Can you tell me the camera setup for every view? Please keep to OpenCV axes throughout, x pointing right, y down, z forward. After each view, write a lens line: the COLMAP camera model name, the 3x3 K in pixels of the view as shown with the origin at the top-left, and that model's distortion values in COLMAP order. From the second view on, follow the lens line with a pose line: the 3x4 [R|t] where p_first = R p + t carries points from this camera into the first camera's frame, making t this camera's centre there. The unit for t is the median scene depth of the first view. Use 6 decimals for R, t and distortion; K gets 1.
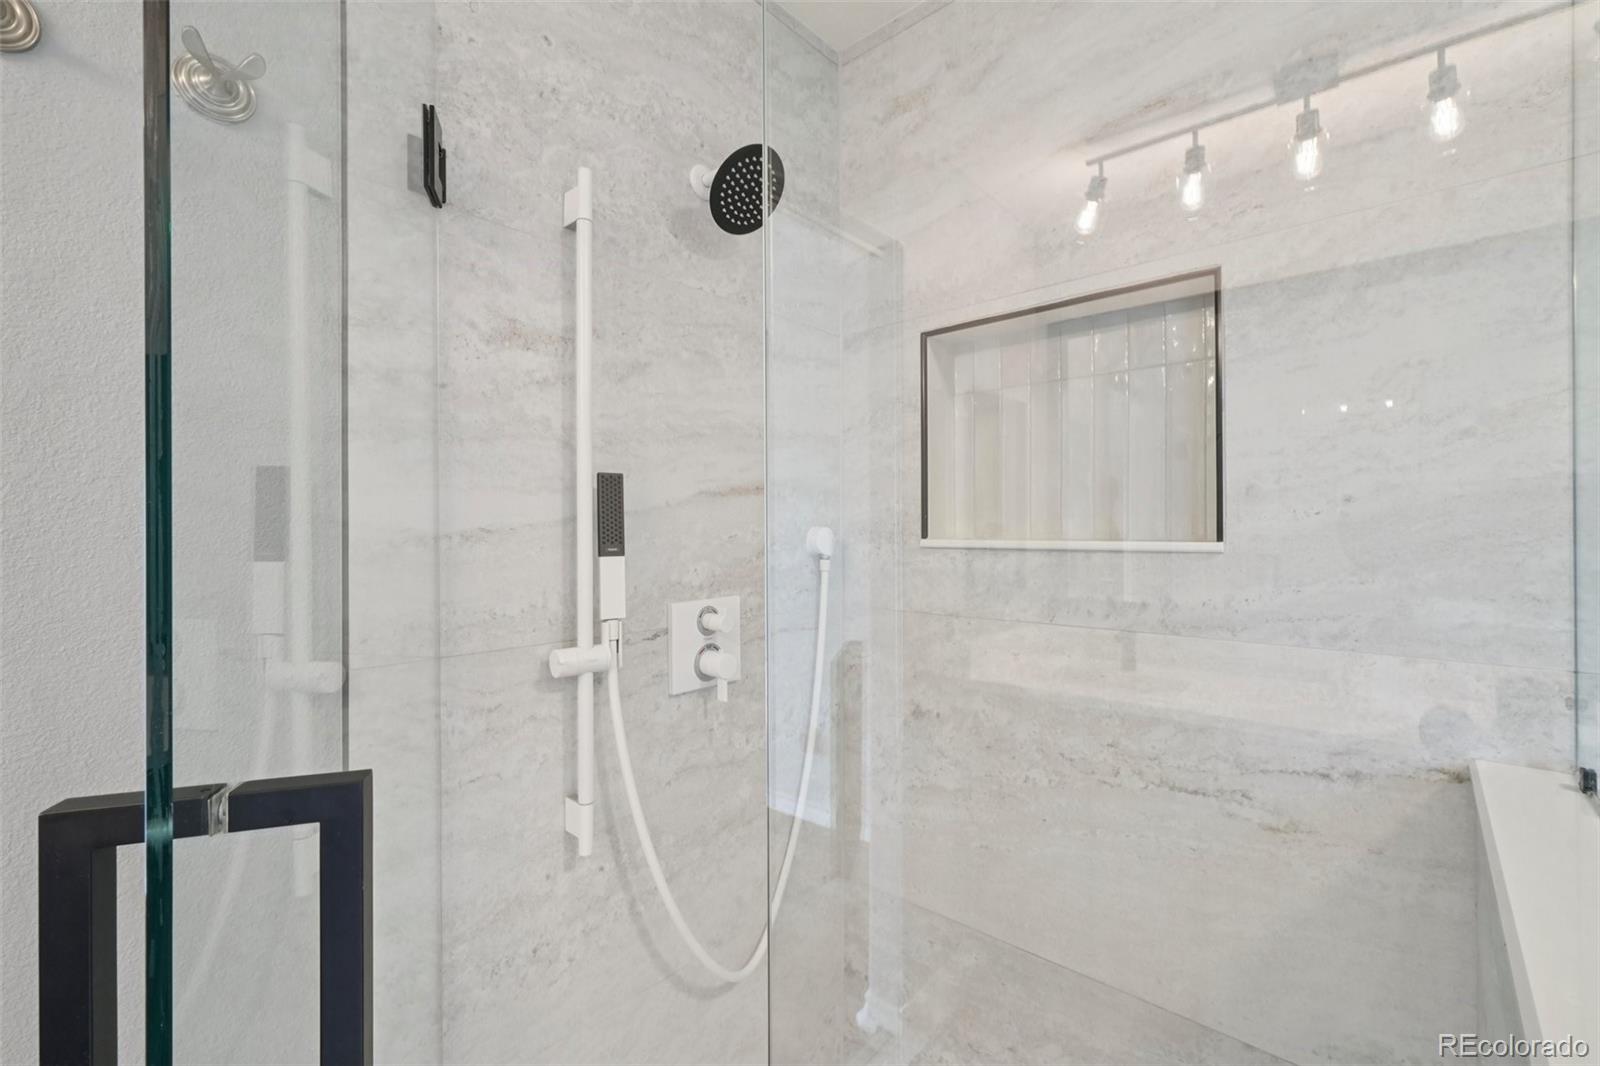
lens RADIAL K [[719.8, 0, 800.0], [0, 719.8, 533.0], [0, 0, 1]] dist [0.001878, 0.000270]
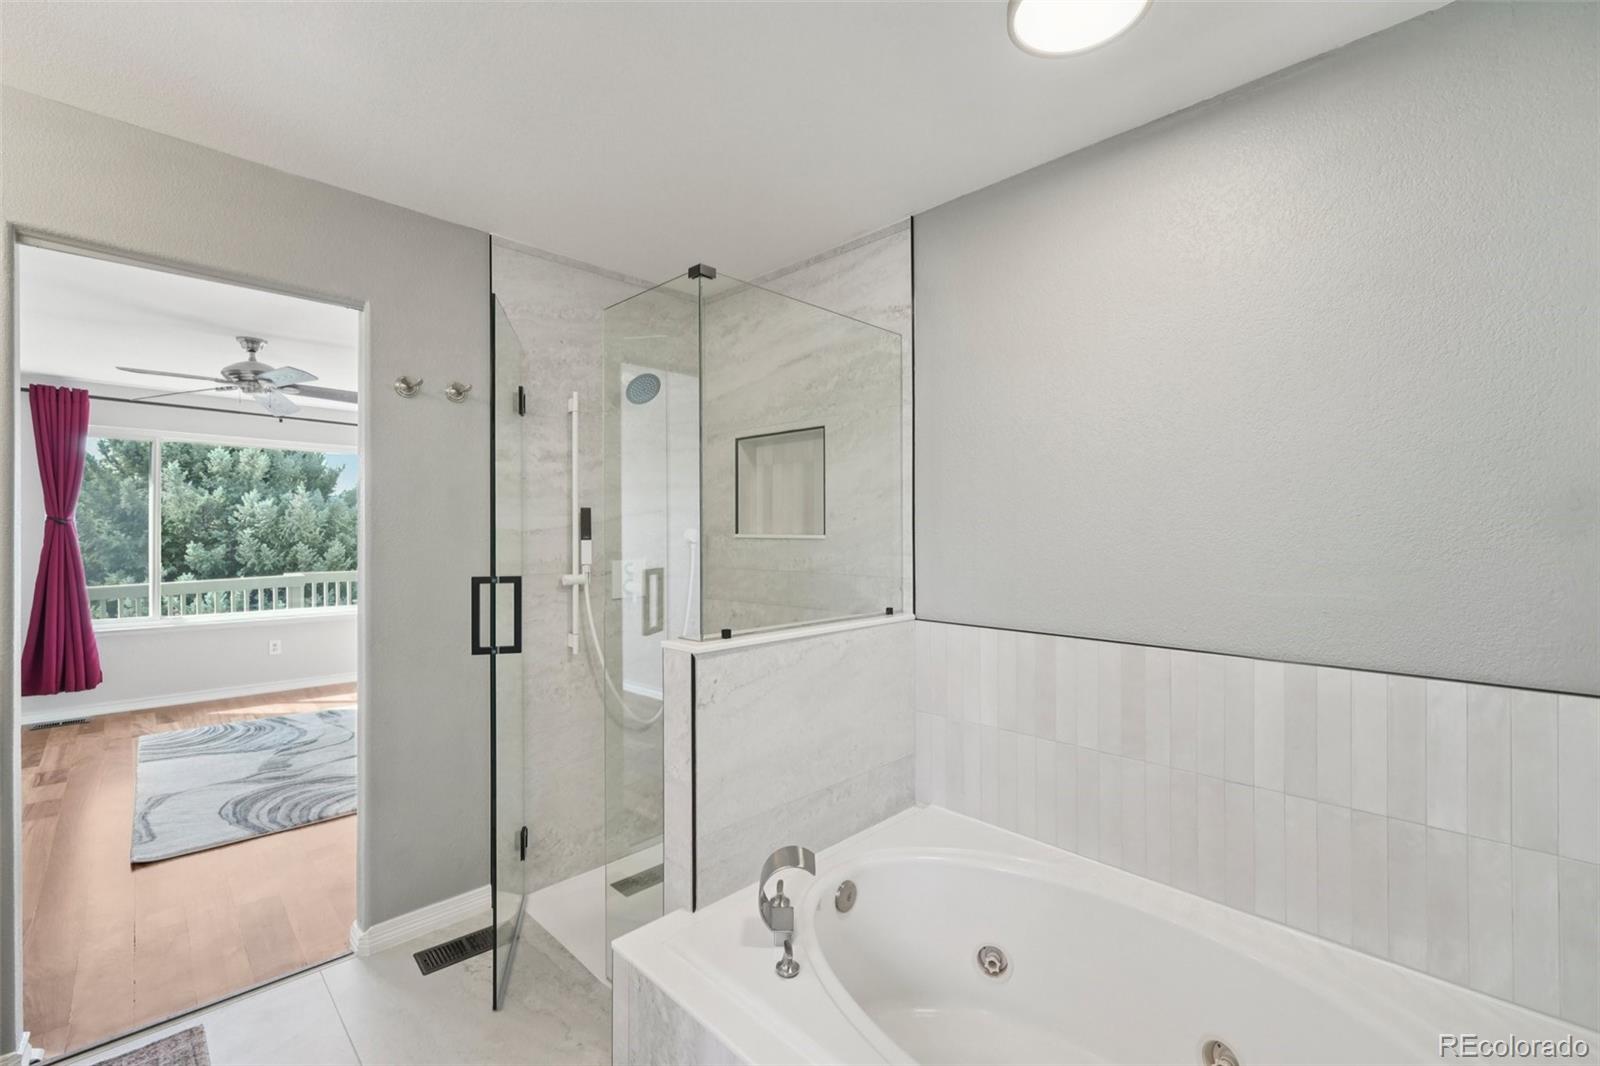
lens RADIAL K [[690.9, 0, 800.0], [0, 690.9, 533.0], [0, 0, 1]] dist [-0.002779, 0.000078]
pose [[0.999877, 0.001951, -0.015535, 0.545517], [-0.001934, 0.999998, 0.001114, 0.002759], [0.015537, -0.001084, 0.999879, -1.469047]]
